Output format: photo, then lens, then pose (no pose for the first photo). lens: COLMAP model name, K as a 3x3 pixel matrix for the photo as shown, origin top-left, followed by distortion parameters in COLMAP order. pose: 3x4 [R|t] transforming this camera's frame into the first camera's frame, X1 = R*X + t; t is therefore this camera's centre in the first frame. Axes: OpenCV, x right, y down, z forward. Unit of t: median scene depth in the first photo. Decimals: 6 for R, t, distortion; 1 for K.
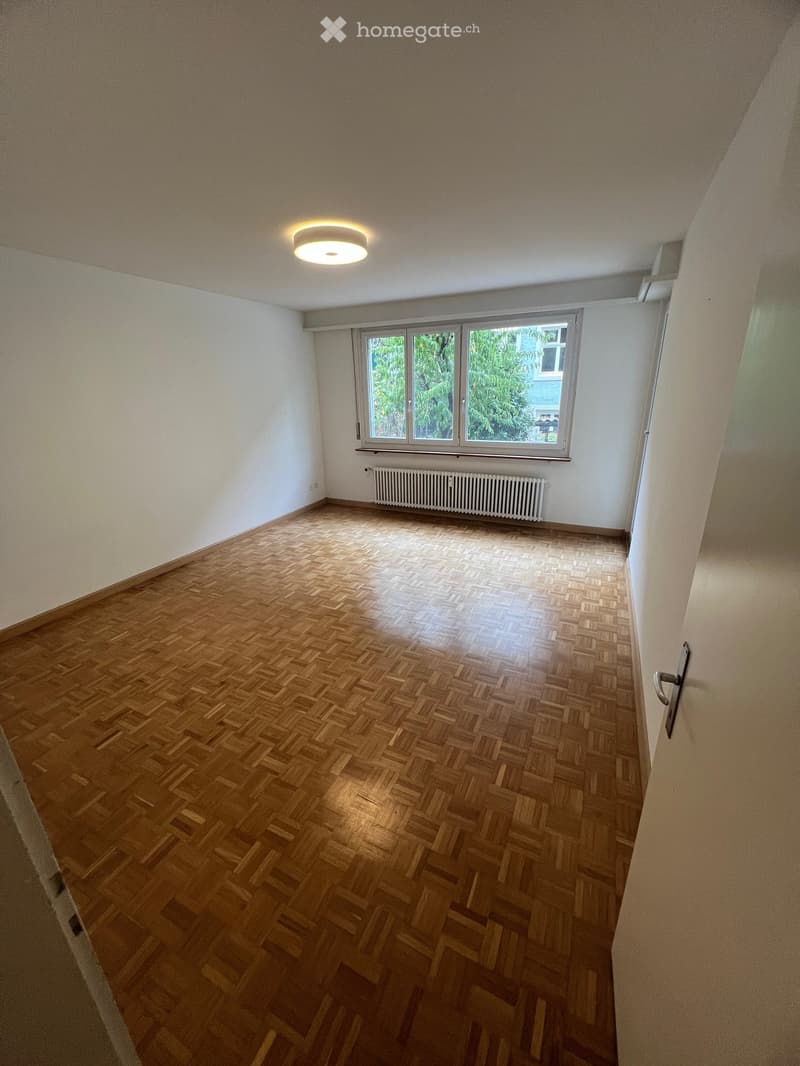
lens RADIAL K [[424.7, 0, 398.0], [0, 424.7, 532.5], [0, 0, 1]] dist [-0.001694, -0.000133]
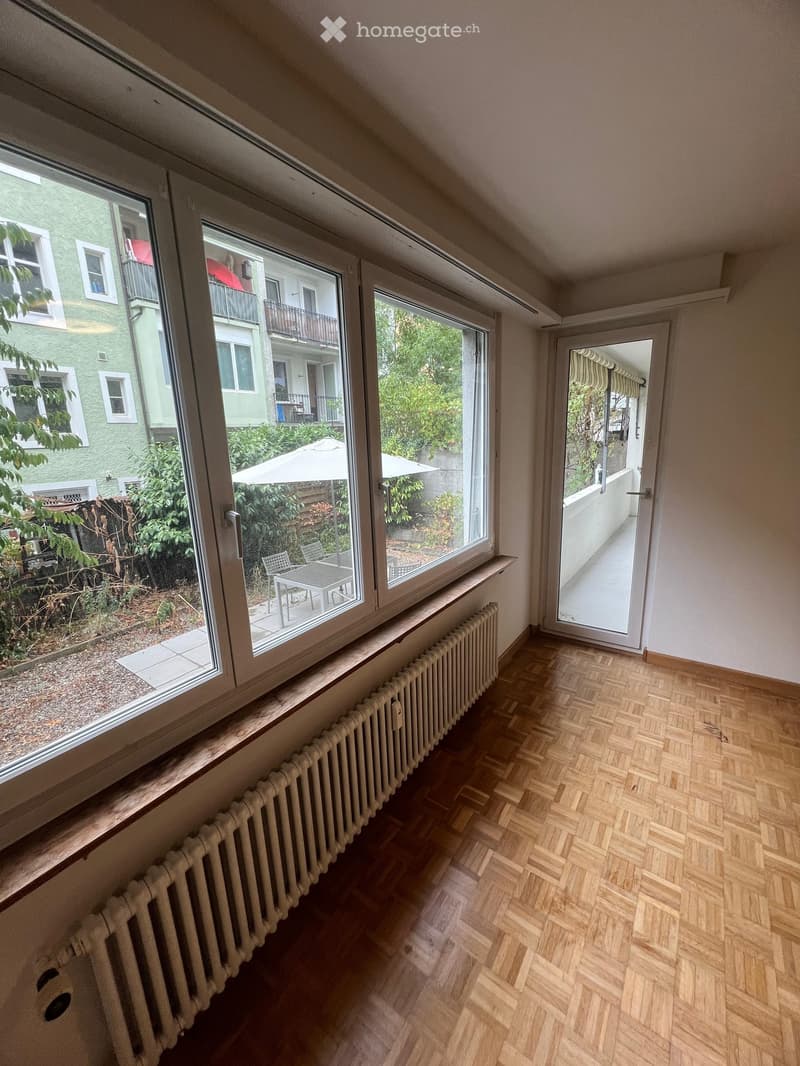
lens RADIAL K [[424.7, 0, 399.7], [0, 424.7, 533.2], [0, 0, 1]] dist [-0.001694, -0.000133]
pose [[0.174167, -0.205534, 0.963027, -0.192894], [0.355311, 0.925209, 0.133203, -0.330198], [-0.918379, 0.318974, 0.234169, 0.961030]]
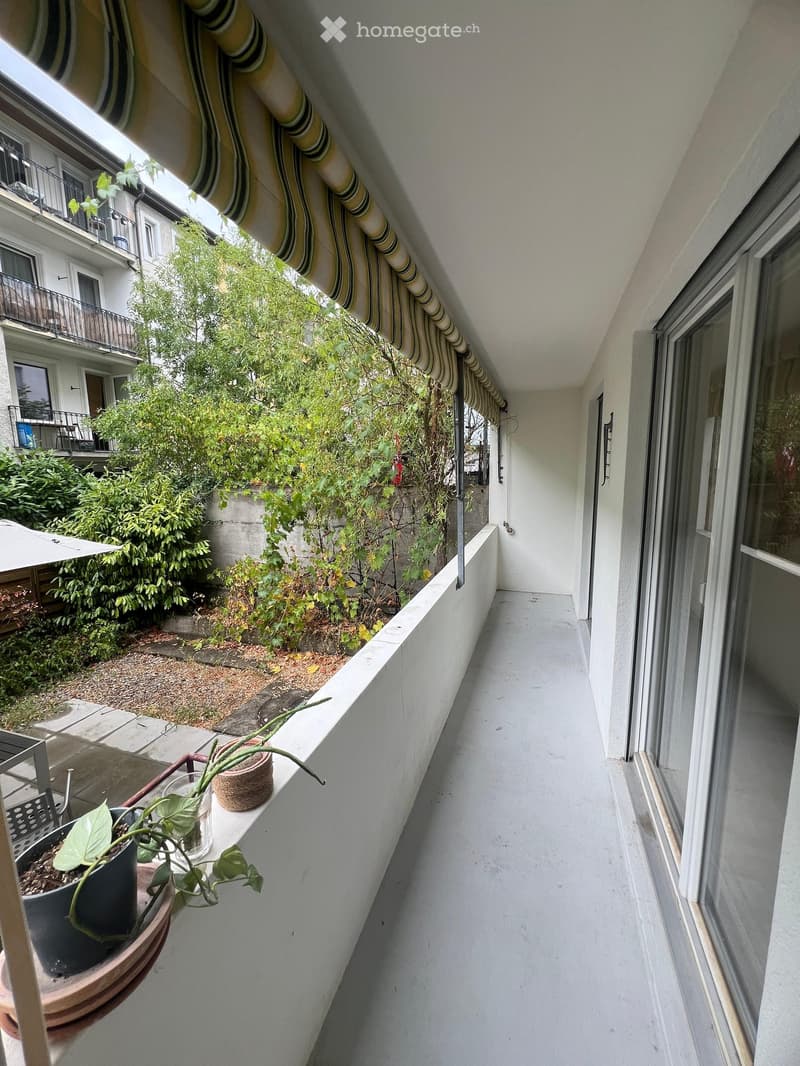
lens RADIAL K [[424.7, 0, 400.8], [0, 424.7, 534.1], [0, 0, 1]] dist [-0.001694, -0.000133]
pose [[-0.124395, -0.123630, 0.984501, 0.480540], [0.342517, 0.925866, 0.159545, -0.275387], [-0.931240, 0.357055, -0.072827, 0.780691]]
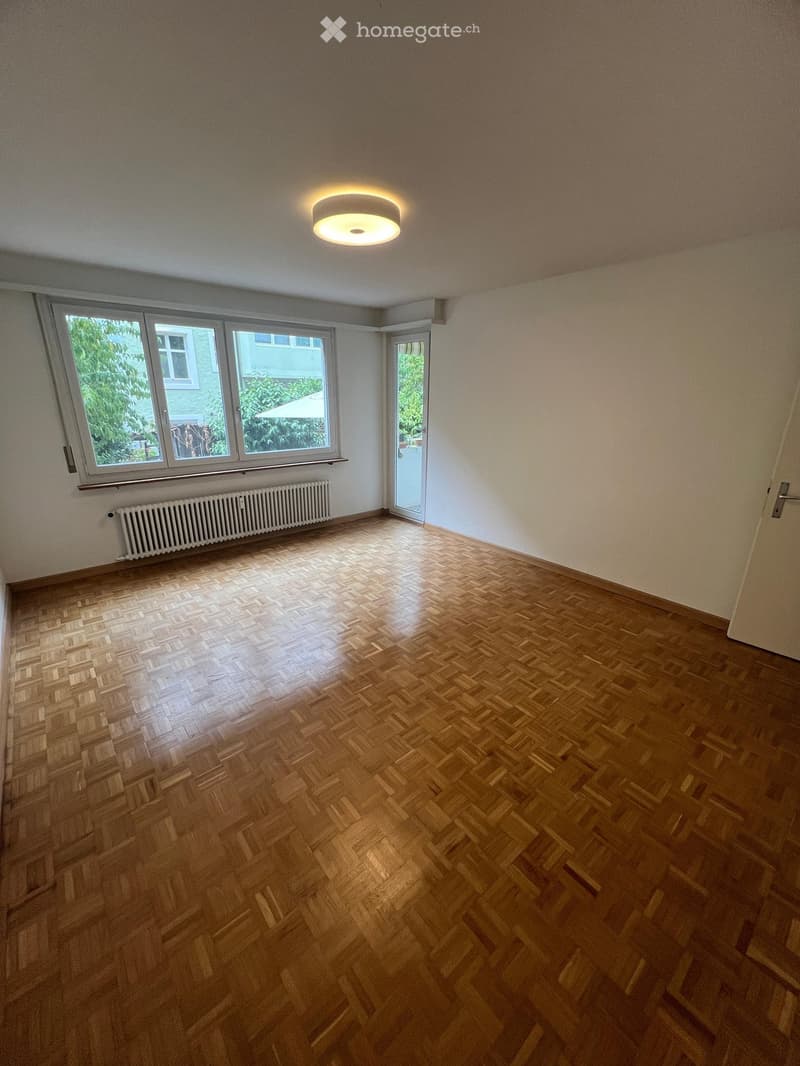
lens RADIAL K [[424.7, 0, 400.8], [0, 424.7, 533.2], [0, 0, 1]] dist [-0.001694, -0.000133]
pose [[0.412181, -0.263926, 0.872038, -0.564170], [0.284733, 0.946499, 0.151879, -0.110475], [-0.865468, 0.185696, 0.465277, 0.365814]]
